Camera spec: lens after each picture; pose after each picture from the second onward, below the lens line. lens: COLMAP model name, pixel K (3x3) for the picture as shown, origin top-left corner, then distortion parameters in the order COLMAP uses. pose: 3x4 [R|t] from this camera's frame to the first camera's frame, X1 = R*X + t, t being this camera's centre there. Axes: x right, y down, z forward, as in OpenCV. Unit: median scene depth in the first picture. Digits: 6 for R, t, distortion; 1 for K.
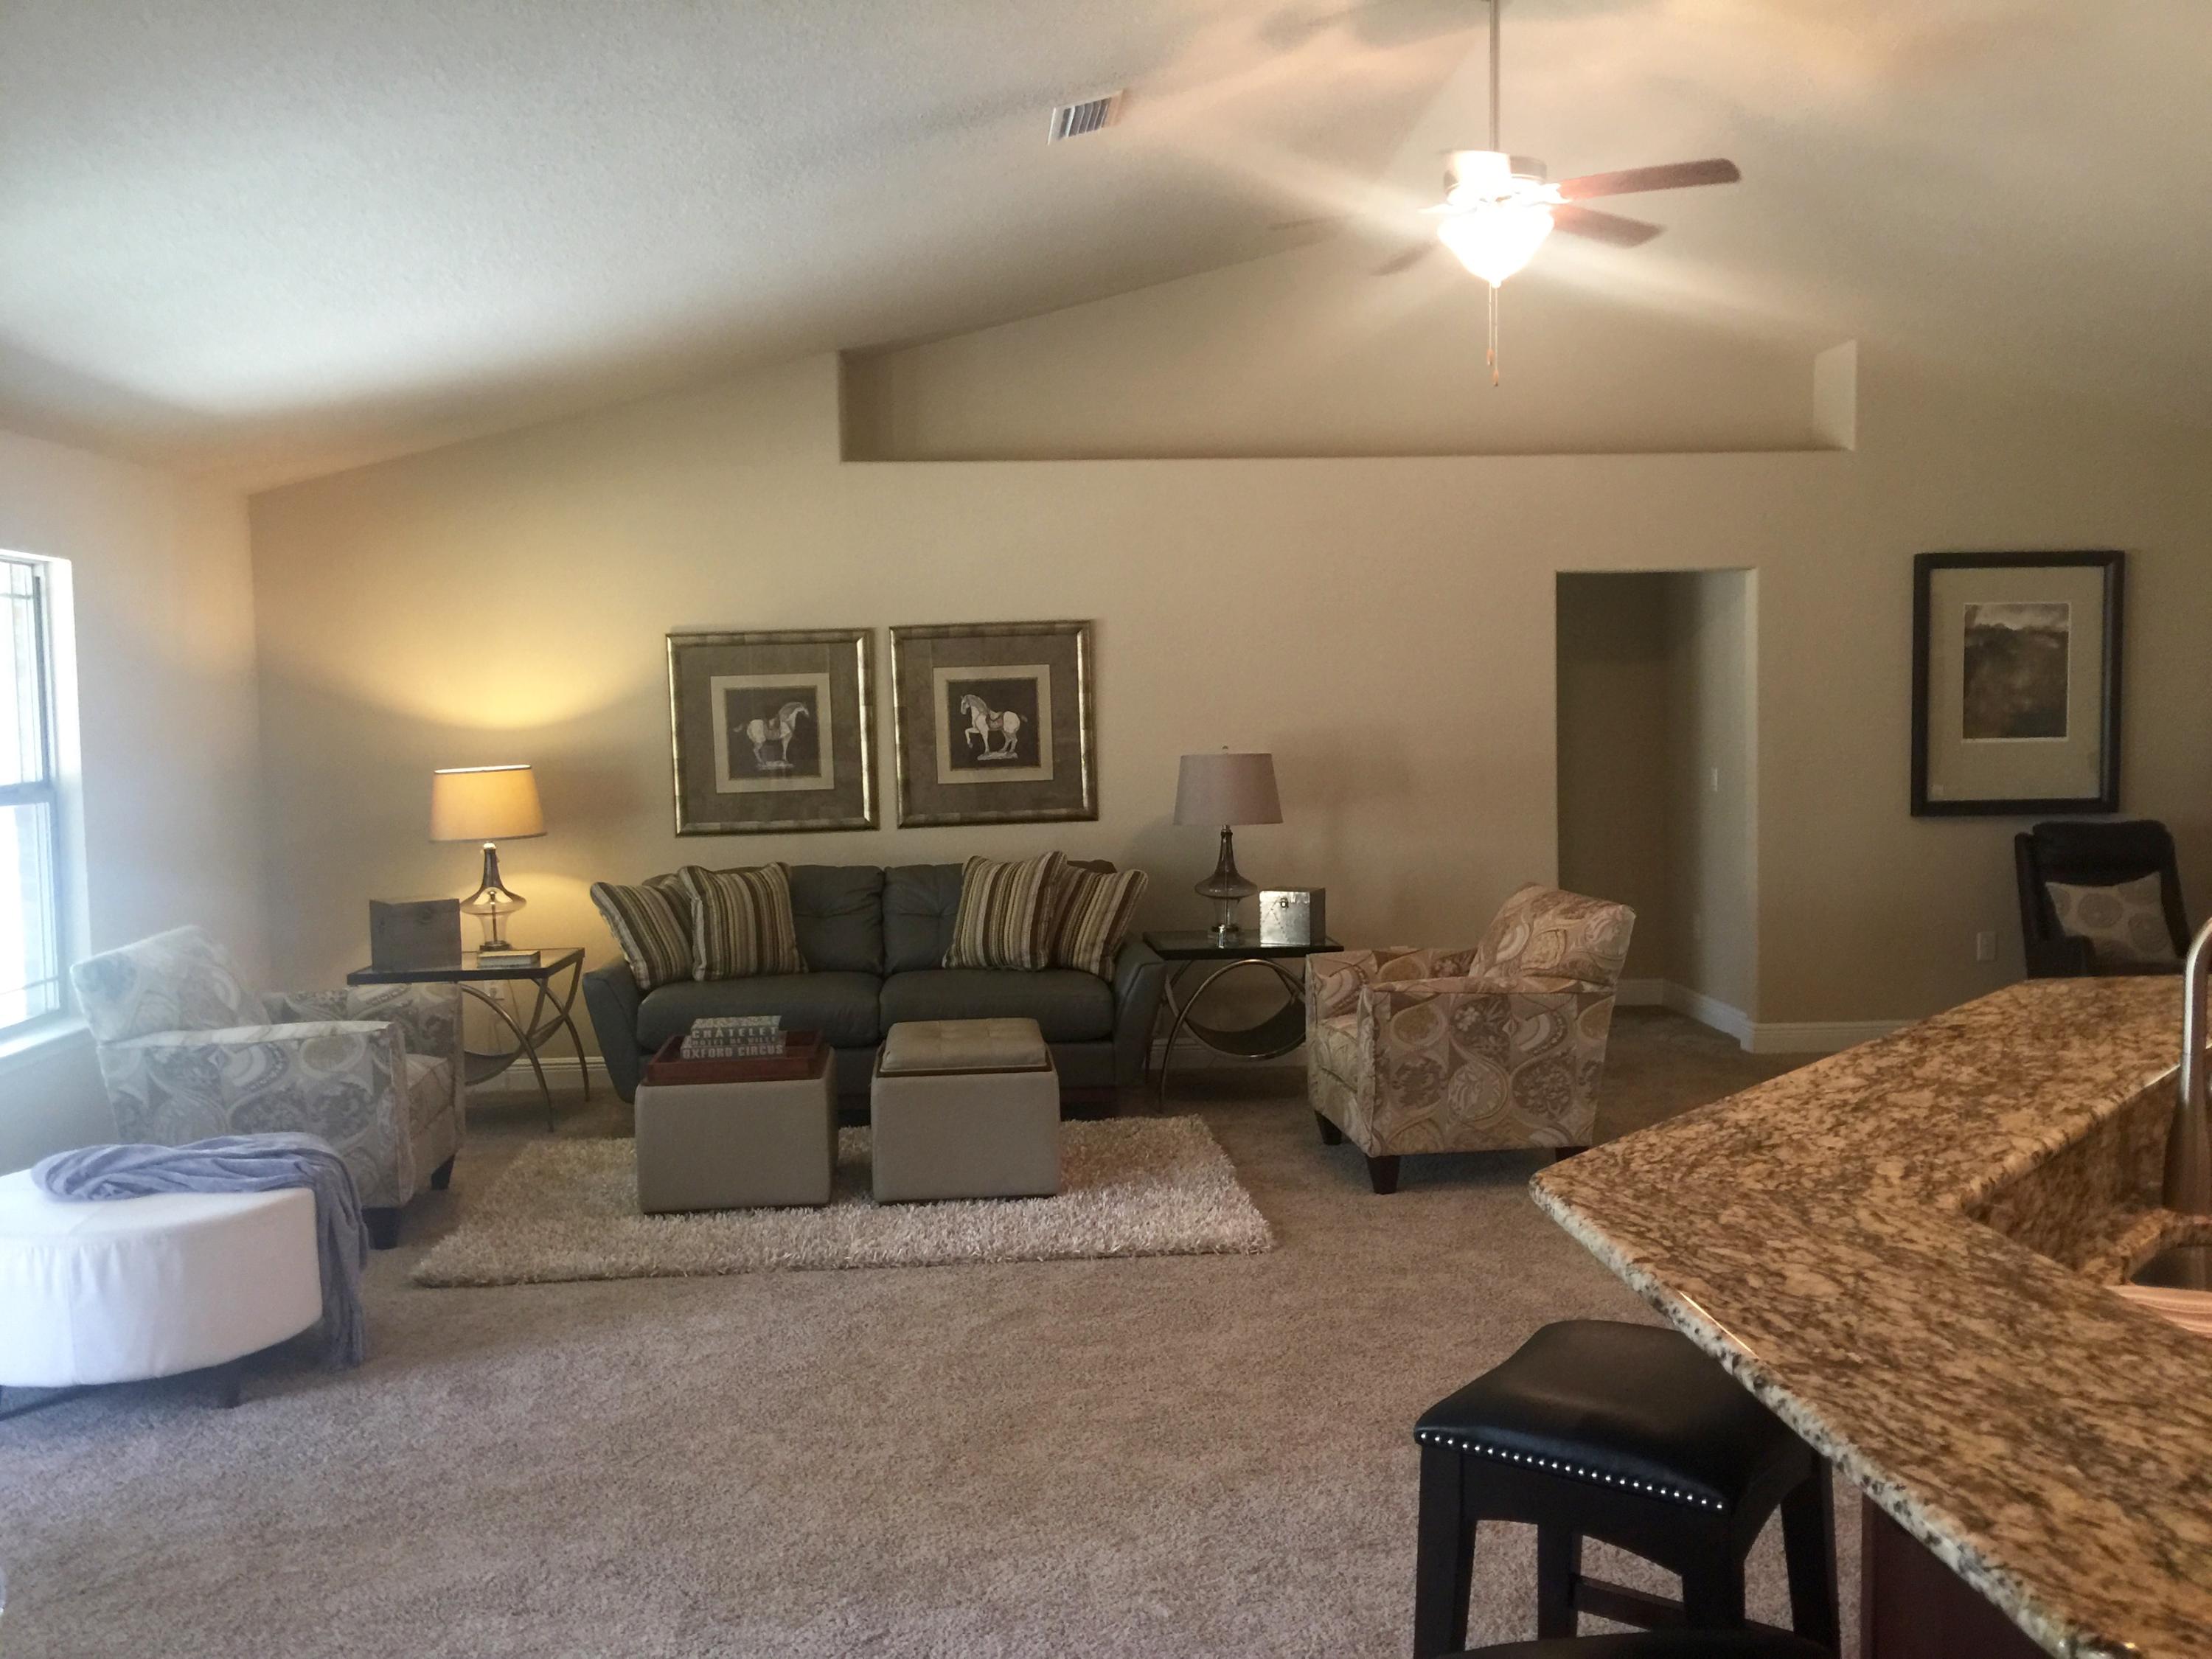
lens RADIAL K [[1879.4, 0, 1105.9], [0, 1879.4, 815.6], [0, 0, 1]] dist [0.096821, -0.157945]
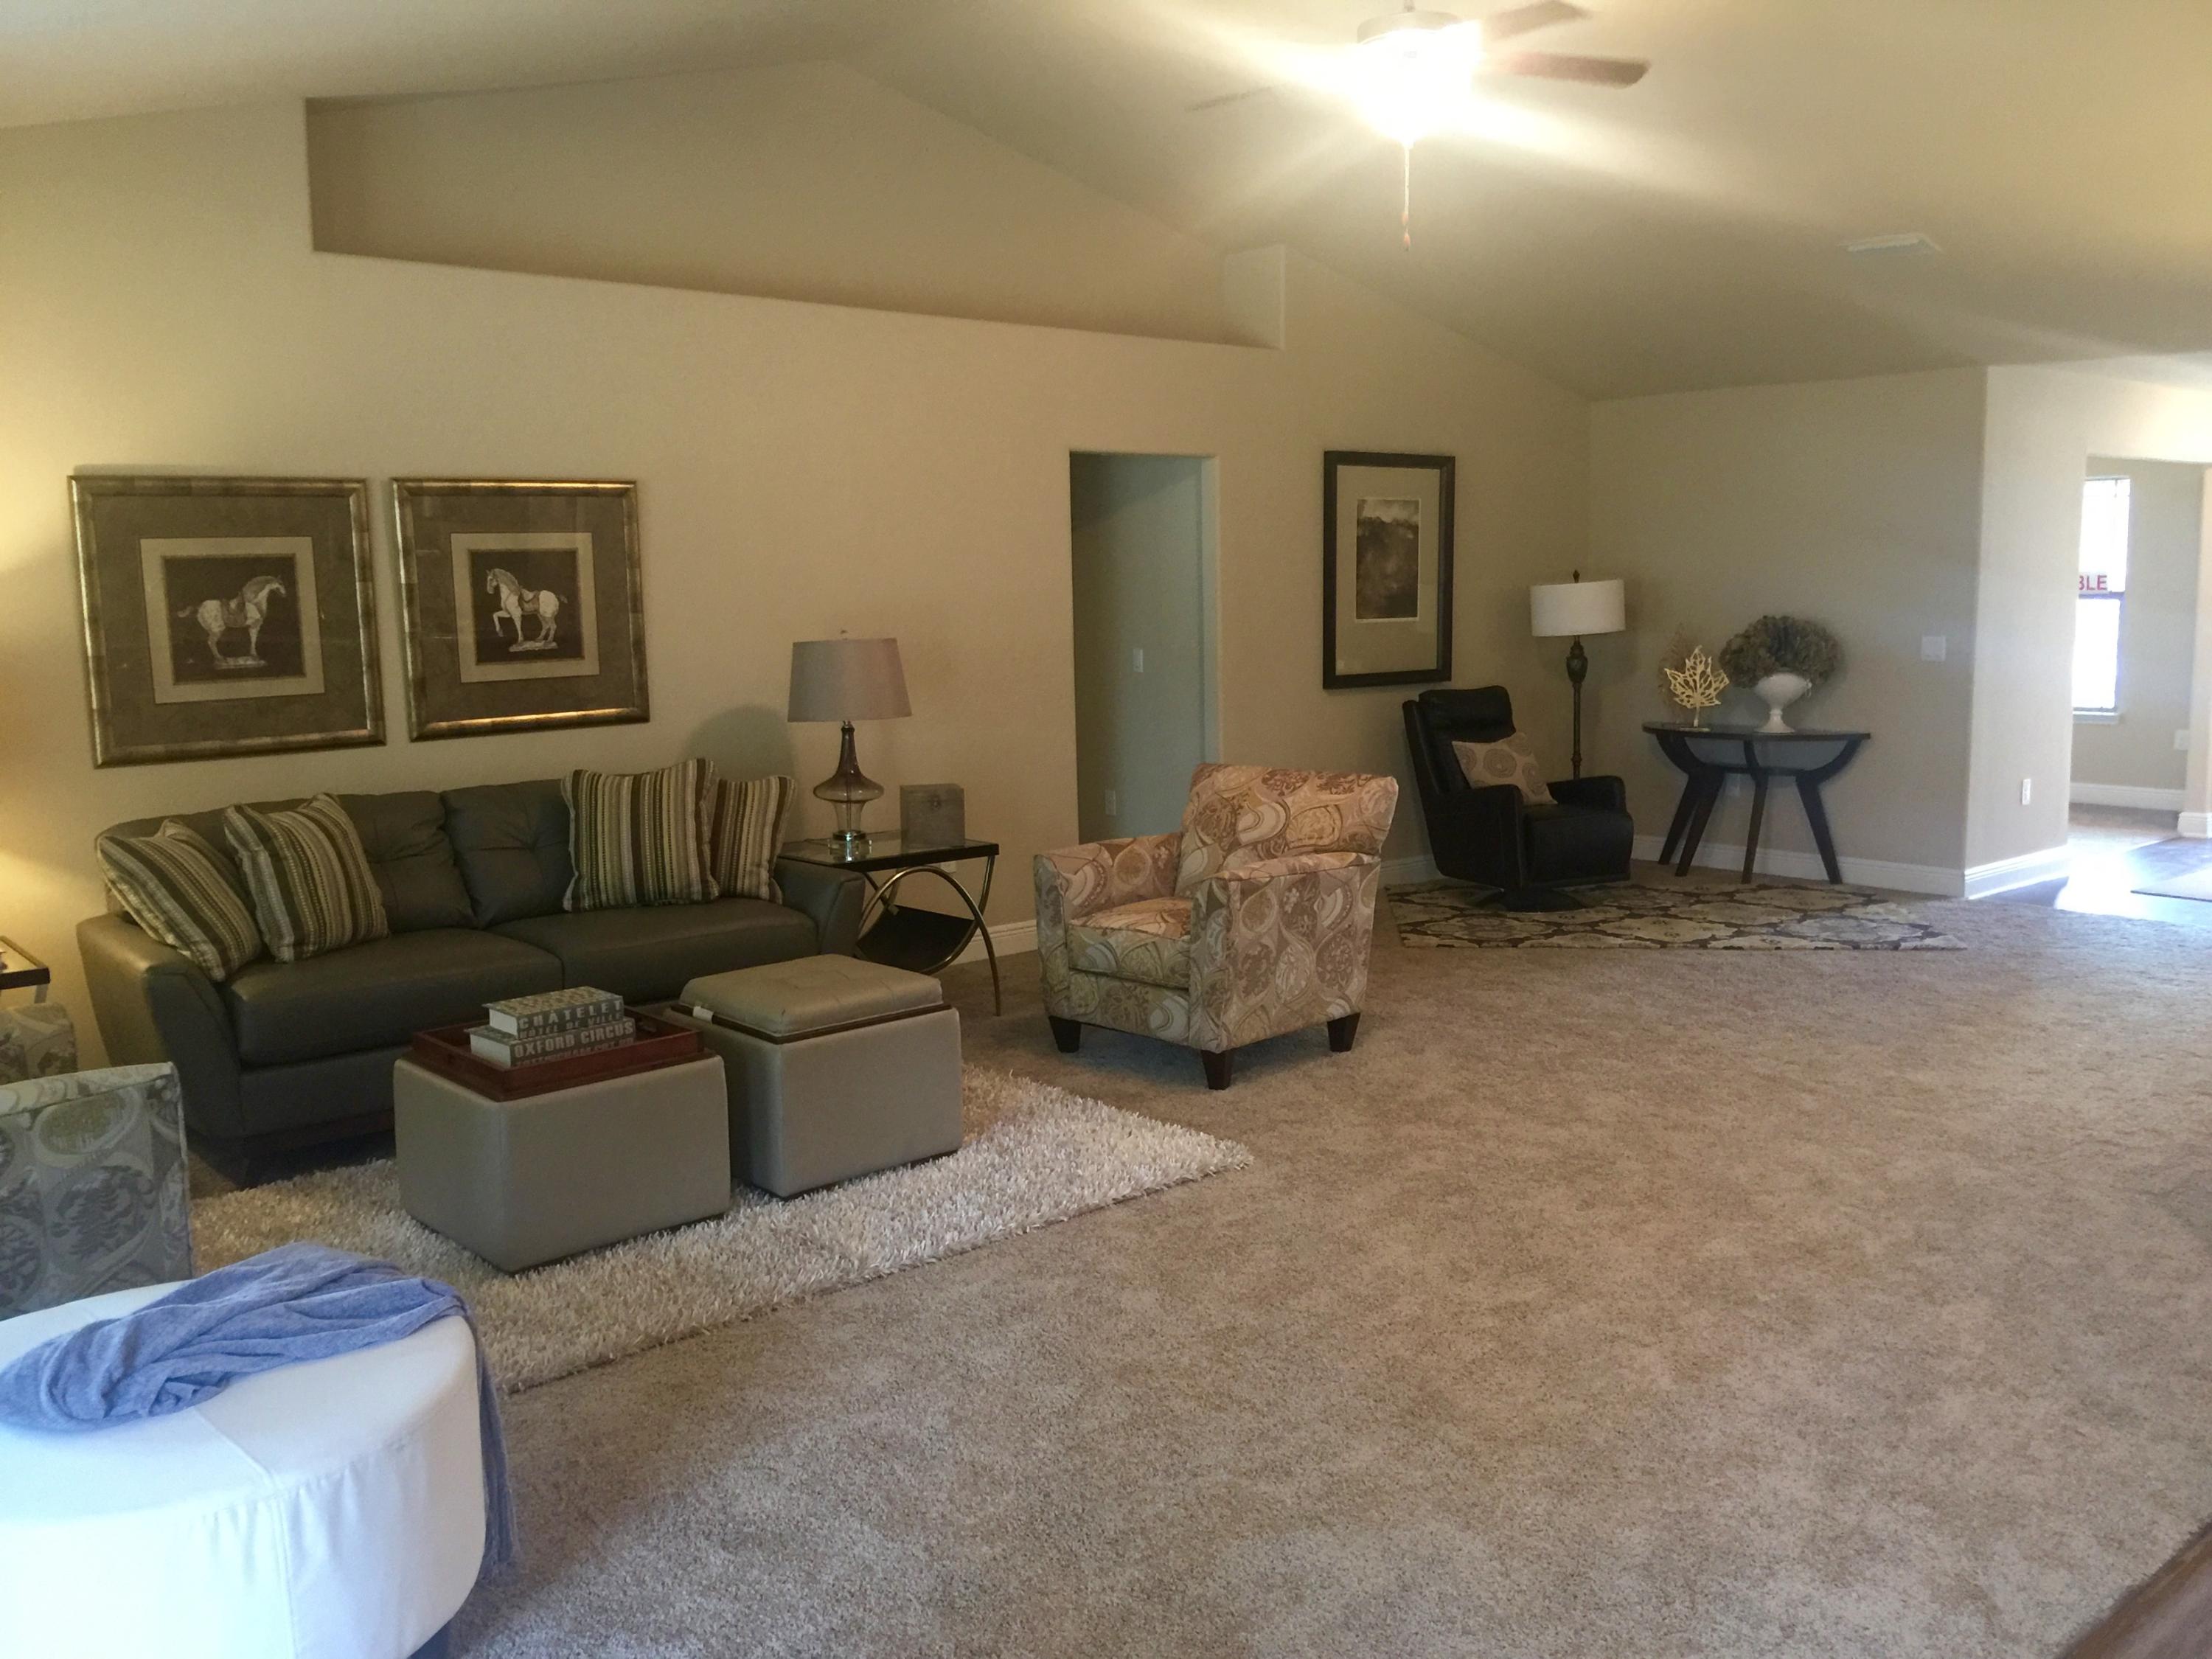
lens RADIAL K [[1879.4, 0, 1105.9], [0, 1879.4, 815.6], [0, 0, 1]] dist [0.096821, -0.157945]
pose [[0.795496, -0.070239, 0.601874, -0.426096], [0.036744, 0.997023, 0.067788, -0.006328], [-0.604844, -0.031810, 0.795709, 0.245773]]
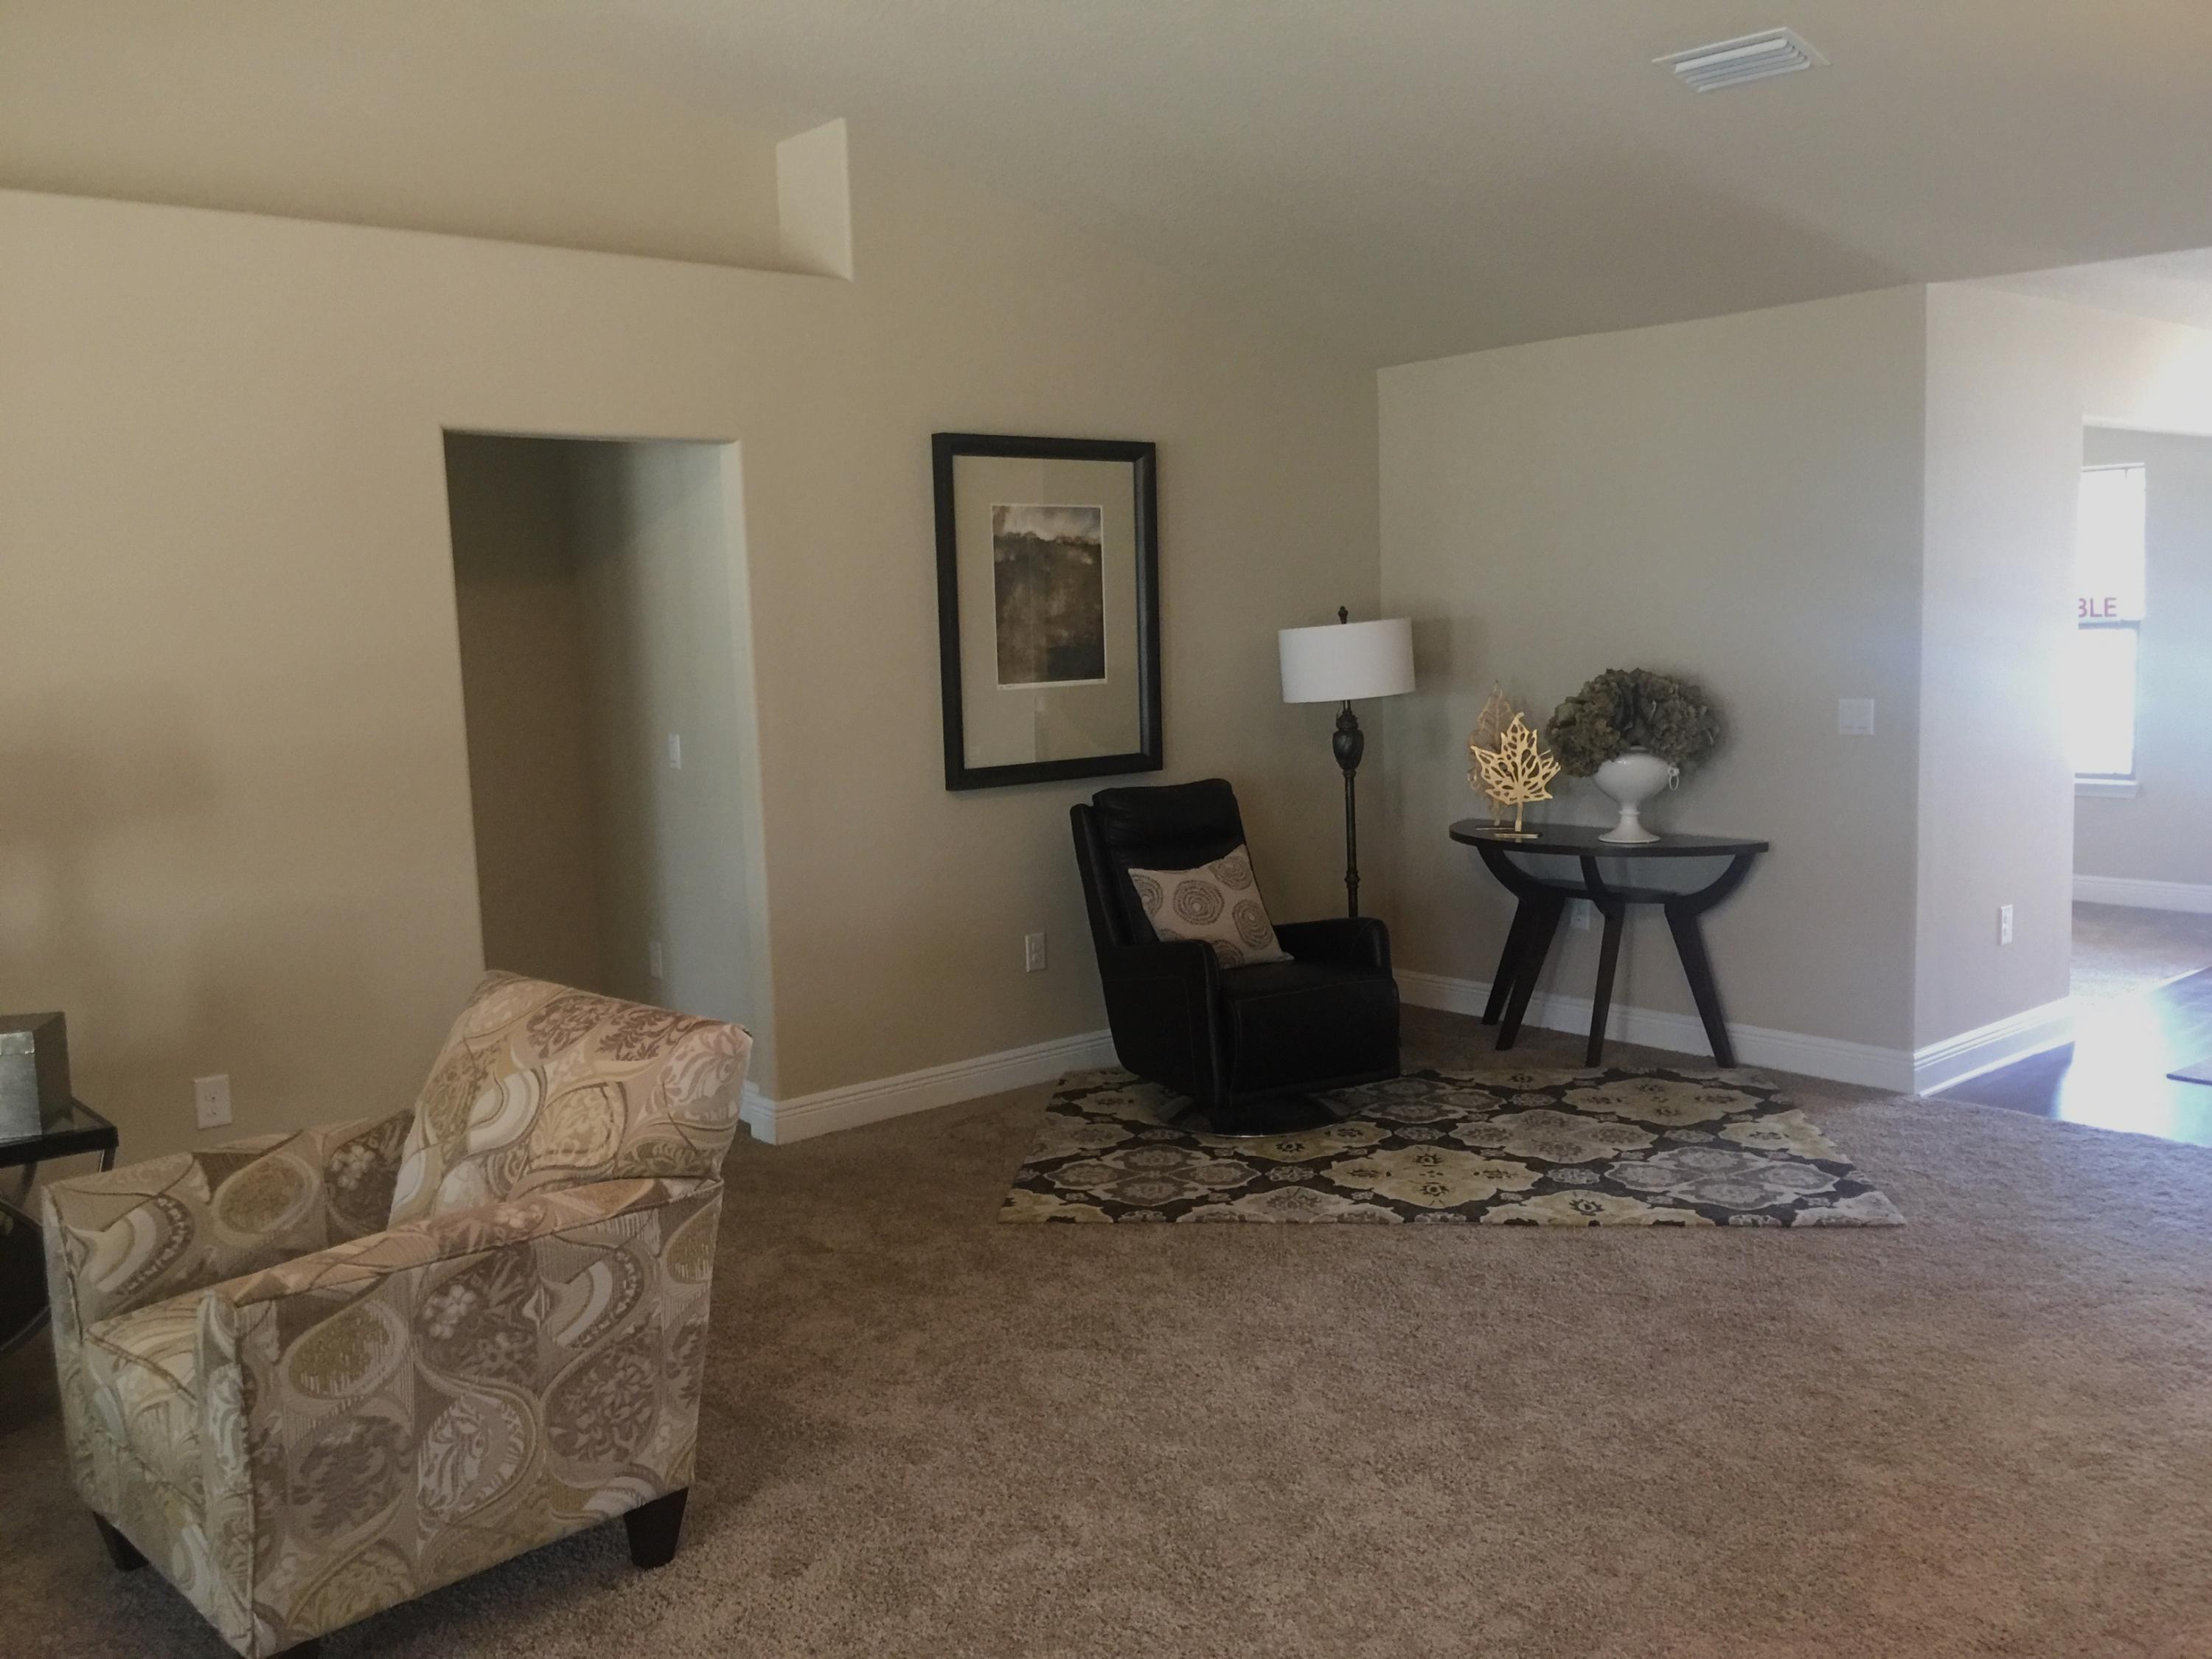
lens RADIAL K [[1863.9, 0, 1089.5], [0, 1863.9, 827.4], [0, 0, 1]] dist [0.098029, -0.165851]
pose [[0.802400, -0.076482, 0.591866, 0.044482], [0.054848, 0.997007, 0.054477, -0.026956], [-0.594261, -0.011250, 0.804193, 0.470768]]
